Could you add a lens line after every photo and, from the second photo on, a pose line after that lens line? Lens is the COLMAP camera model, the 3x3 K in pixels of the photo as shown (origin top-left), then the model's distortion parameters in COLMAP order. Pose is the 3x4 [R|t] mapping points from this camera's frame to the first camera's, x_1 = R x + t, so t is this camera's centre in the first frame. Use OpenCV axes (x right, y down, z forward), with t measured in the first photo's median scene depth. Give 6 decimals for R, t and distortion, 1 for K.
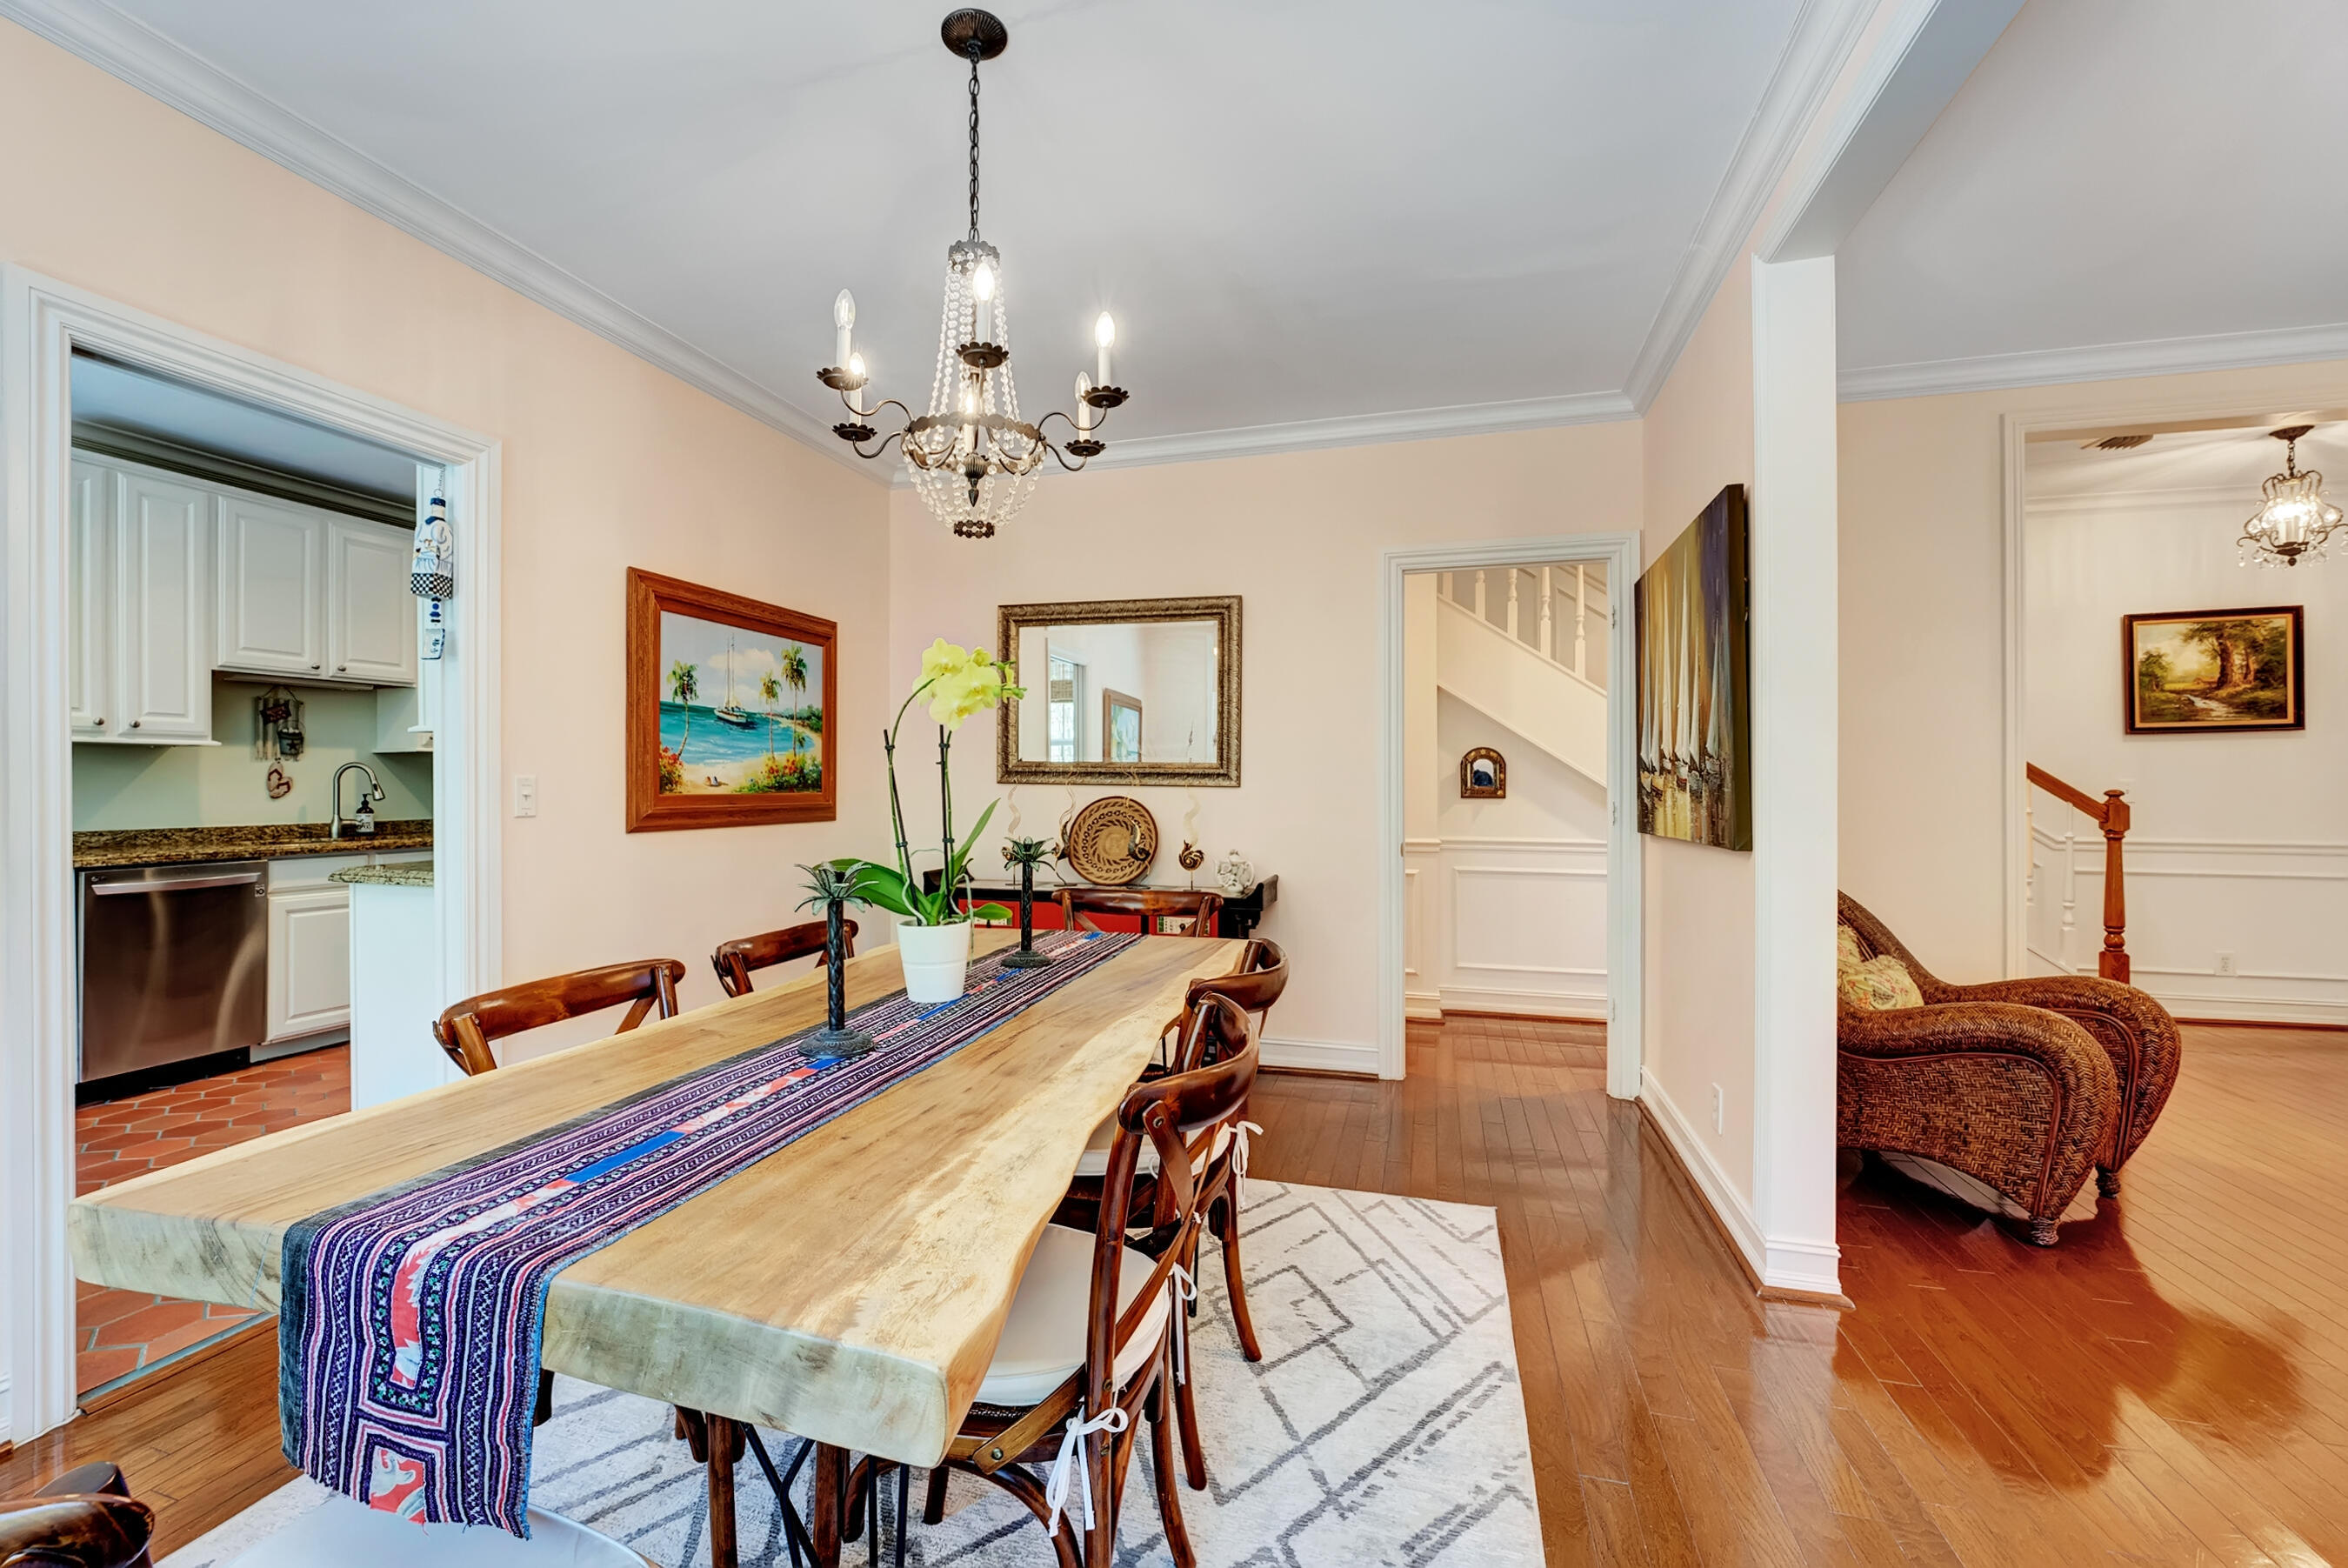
lens RADIAL K [[971.7, 0, 1167.7], [0, 971.7, 781.0], [0, 0, 1]] dist [-0.022054, 0.000630]
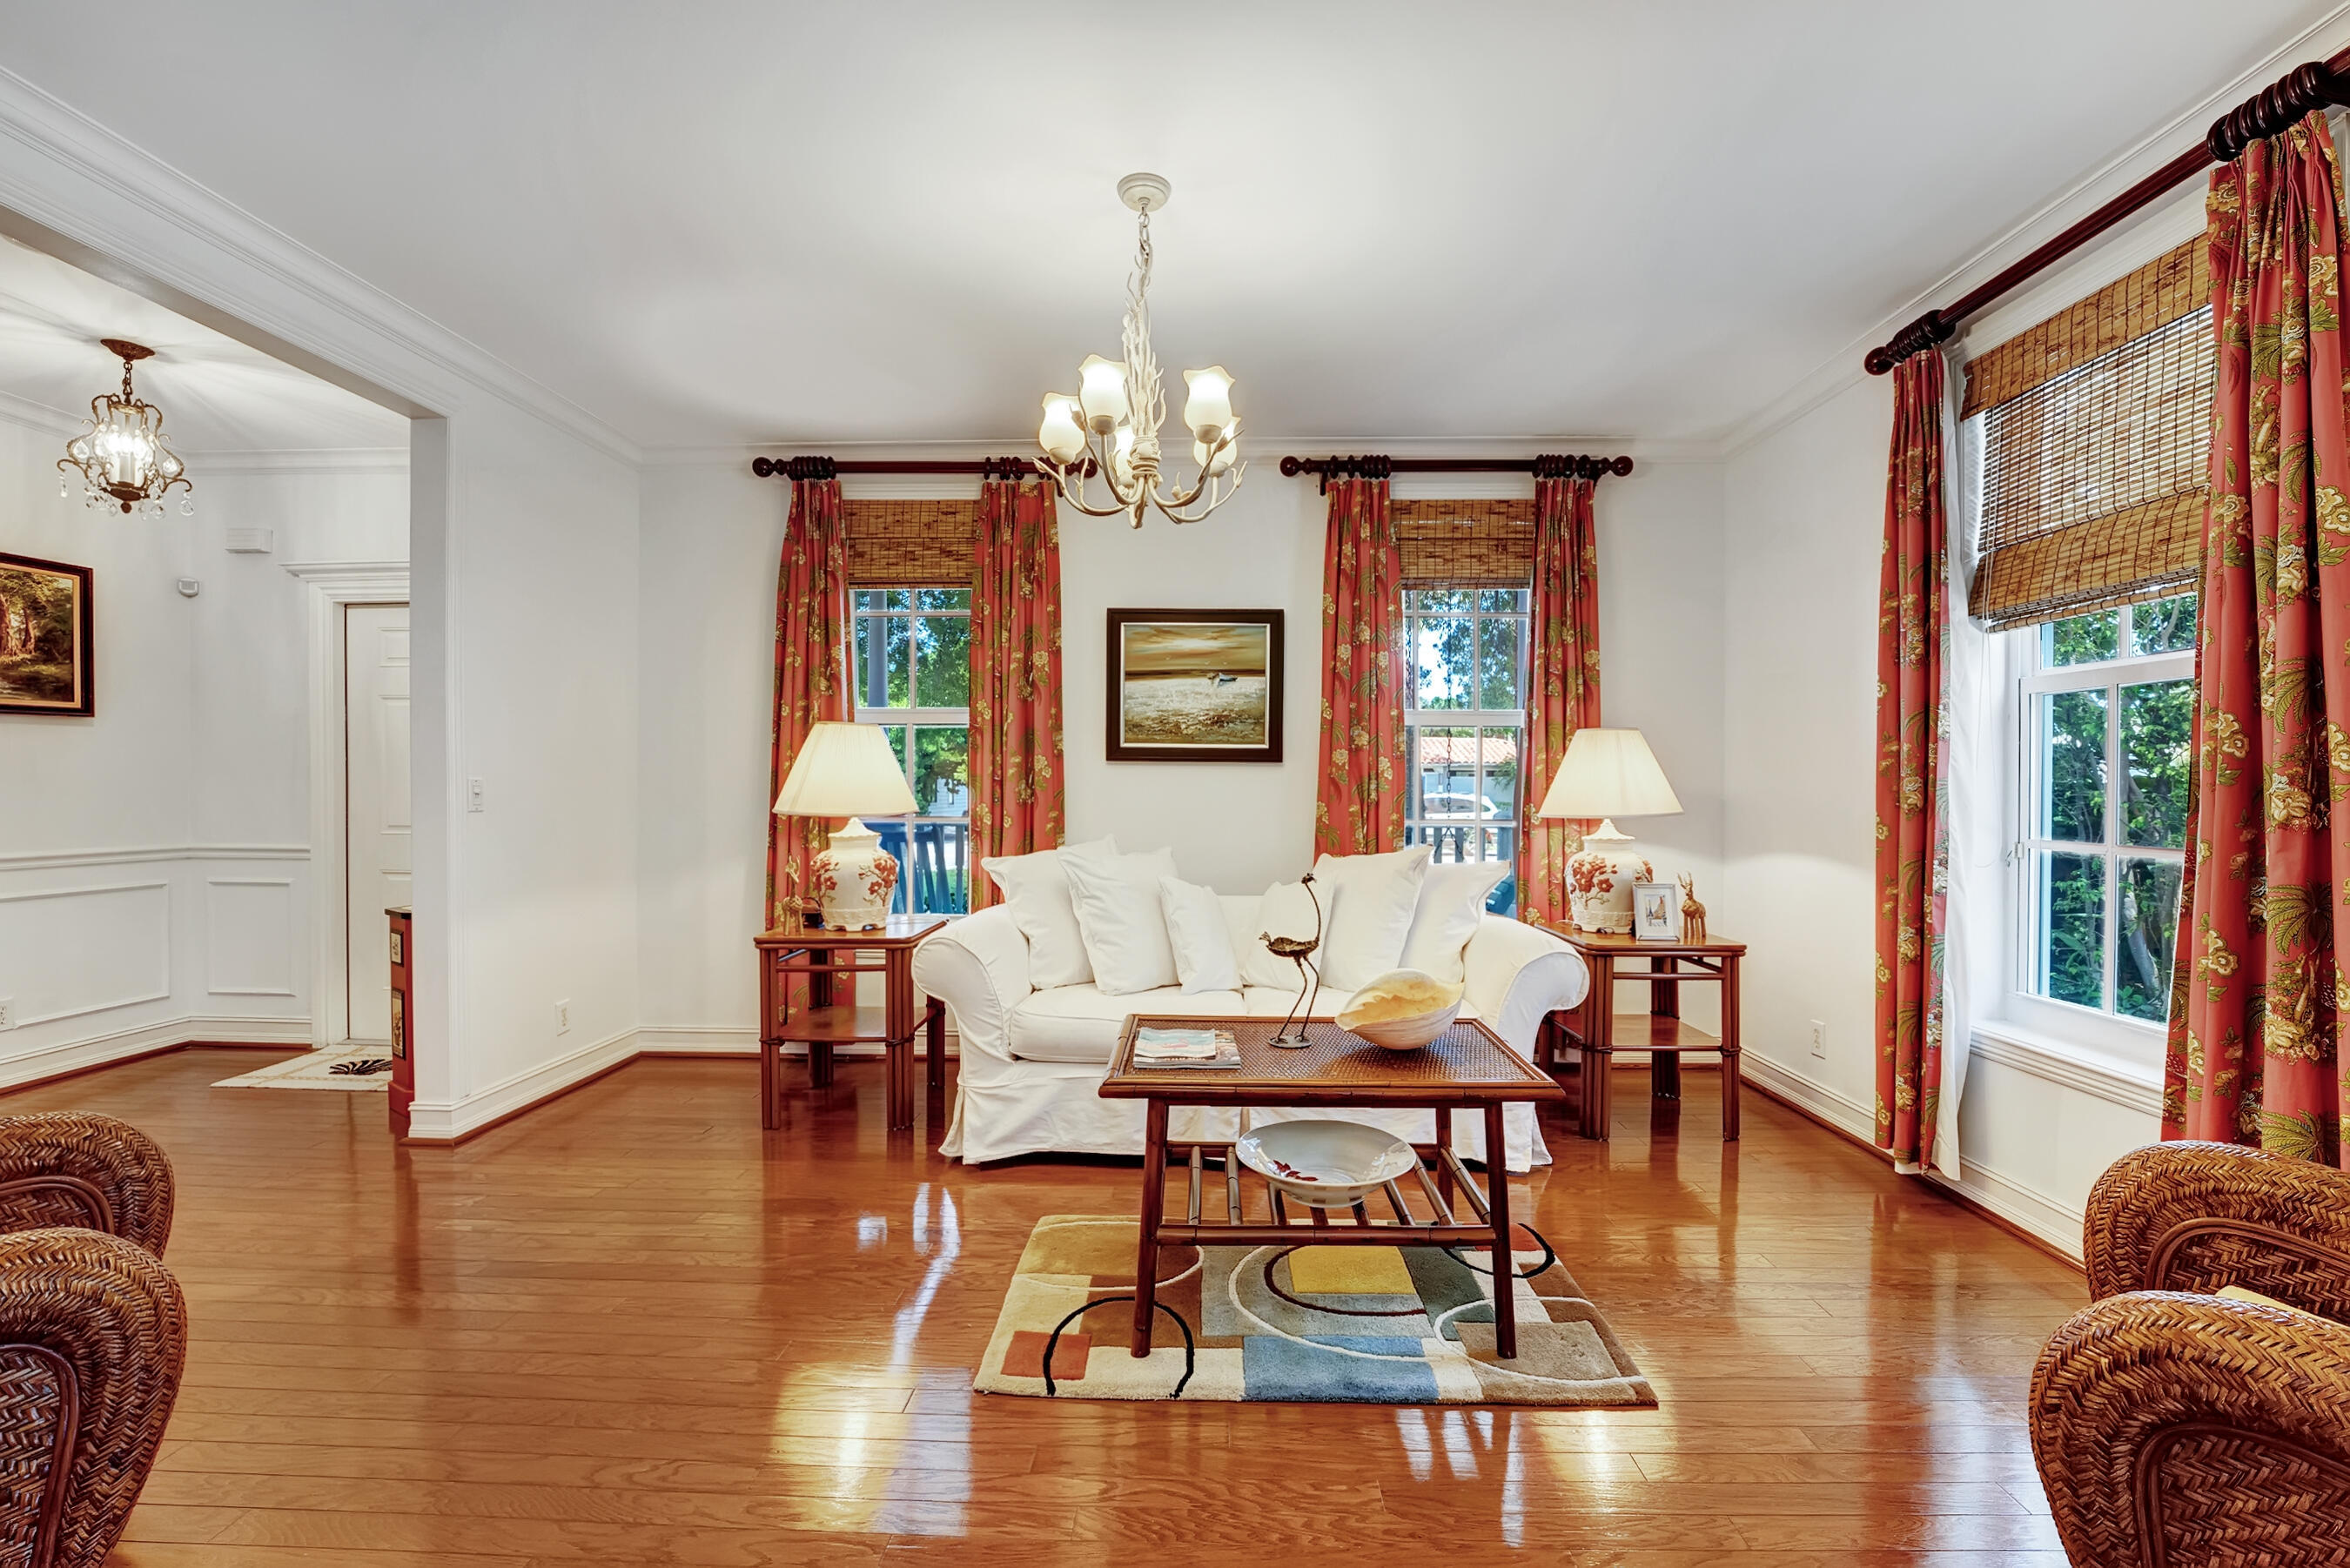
lens RADIAL K [[972.4, 0, 1186.5], [0, 972.4, 784.8], [0, 0, 1]] dist [-0.022054, 0.000630]
pose [[-0.250515, -0.000288, 0.968113, 0.173914], [-0.002899, 0.999996, -0.000452, 0.004305], [-0.968108, -0.002920, -0.250515, 0.314351]]
